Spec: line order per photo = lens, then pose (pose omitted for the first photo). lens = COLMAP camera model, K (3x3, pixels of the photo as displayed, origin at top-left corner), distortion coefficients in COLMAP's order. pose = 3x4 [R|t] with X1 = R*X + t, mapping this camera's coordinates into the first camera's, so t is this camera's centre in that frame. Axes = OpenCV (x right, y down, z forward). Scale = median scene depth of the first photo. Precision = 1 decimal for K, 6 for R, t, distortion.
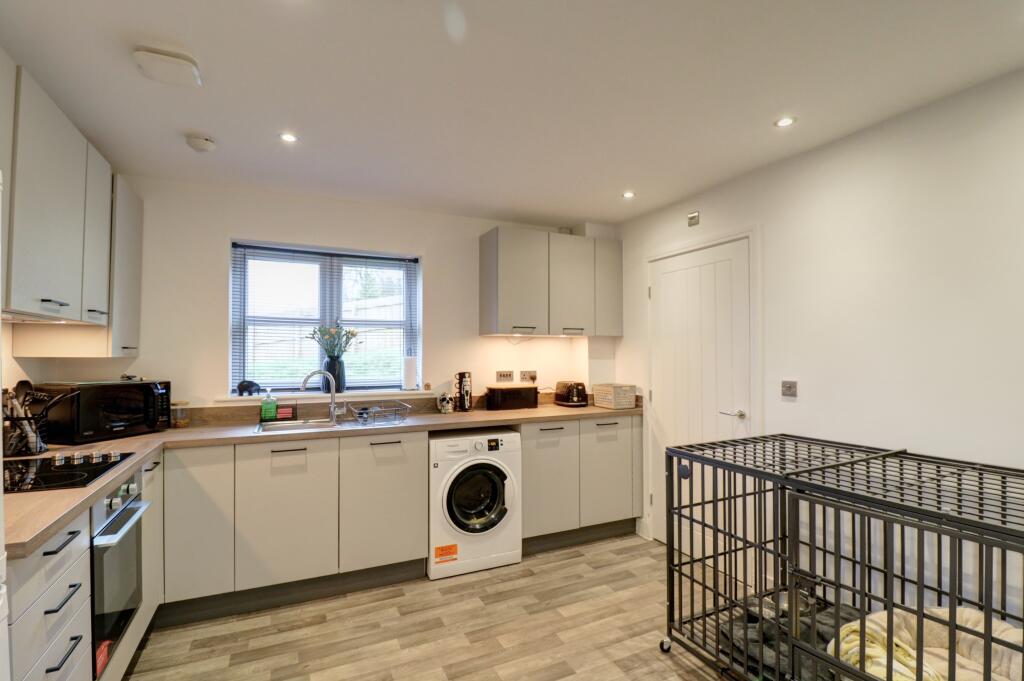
lens RADIAL K [[489.8, 0, 533.1], [0, 489.8, 346.9], [0, 0, 1]] dist [-0.002132, -0.008350]
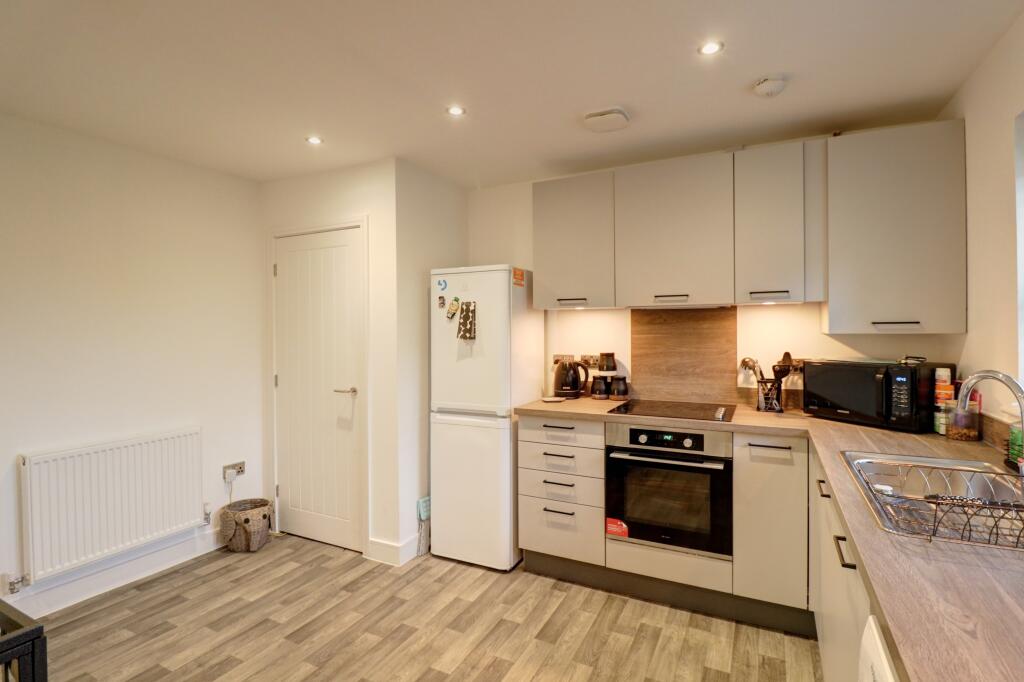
lens RADIAL K [[489.8, 0, 512.9], [0, 489.8, 331.7], [0, 0, 1]] dist [-0.002132, -0.008350]
pose [[-0.806972, 0.010218, -0.590501, 0.150268], [0.017877, 0.999815, -0.007130, 0.009874], [0.590319, -0.016310, -0.807005, 1.064146]]
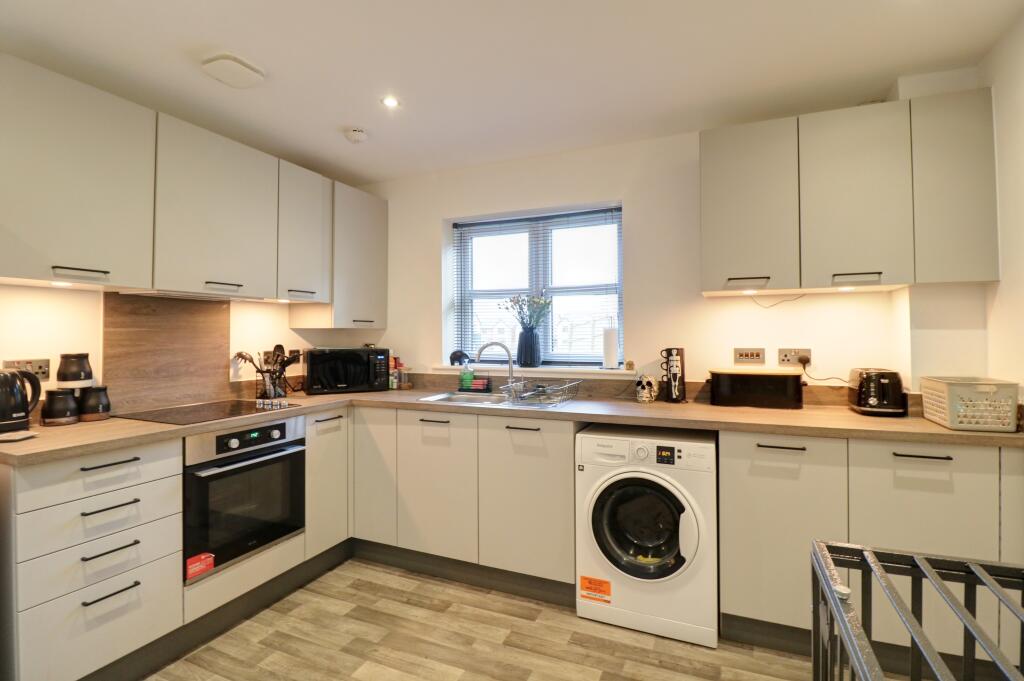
lens RADIAL K [[489.8, 0, 522.5], [0, 489.8, 327.2], [0, 0, 1]] dist [-0.002132, -0.008350]
pose [[0.645404, -0.013960, -0.763714, 0.312899], [0.014705, 0.999875, -0.005850, 0.025389], [0.763700, -0.007455, 0.645528, 0.421699]]
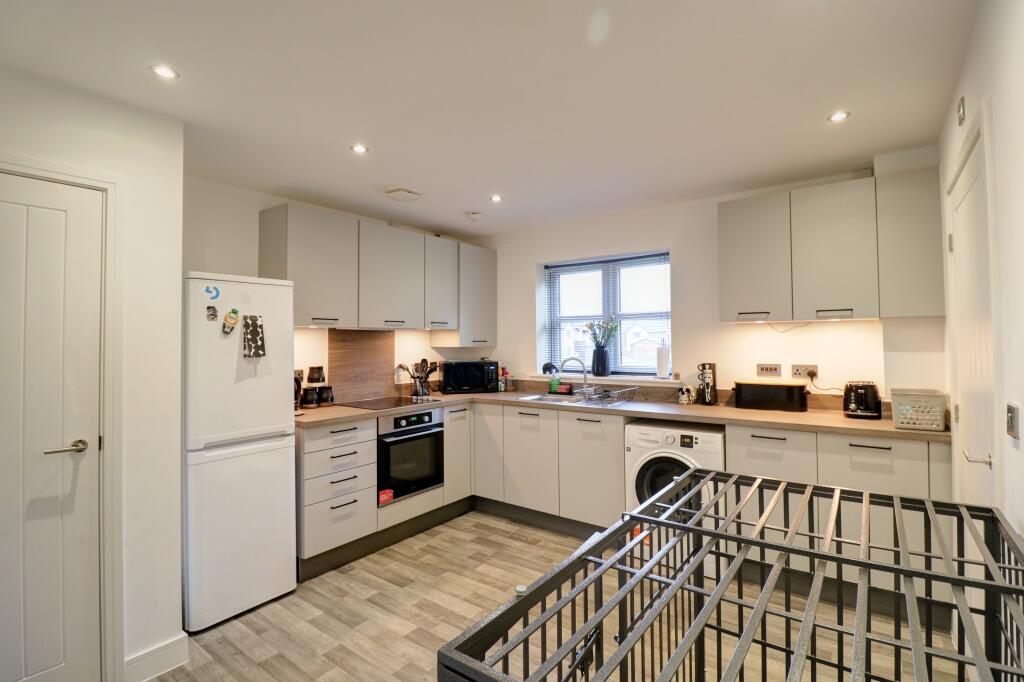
lens RADIAL K [[489.8, 0, 522.1], [0, 489.8, 327.8], [0, 0, 1]] dist [-0.002132, -0.008350]
pose [[0.456483, -0.026315, -0.889343, 0.627525], [0.021980, 0.999591, -0.018295, -0.008659], [0.889461, -0.011197, 0.456875, 0.292162]]
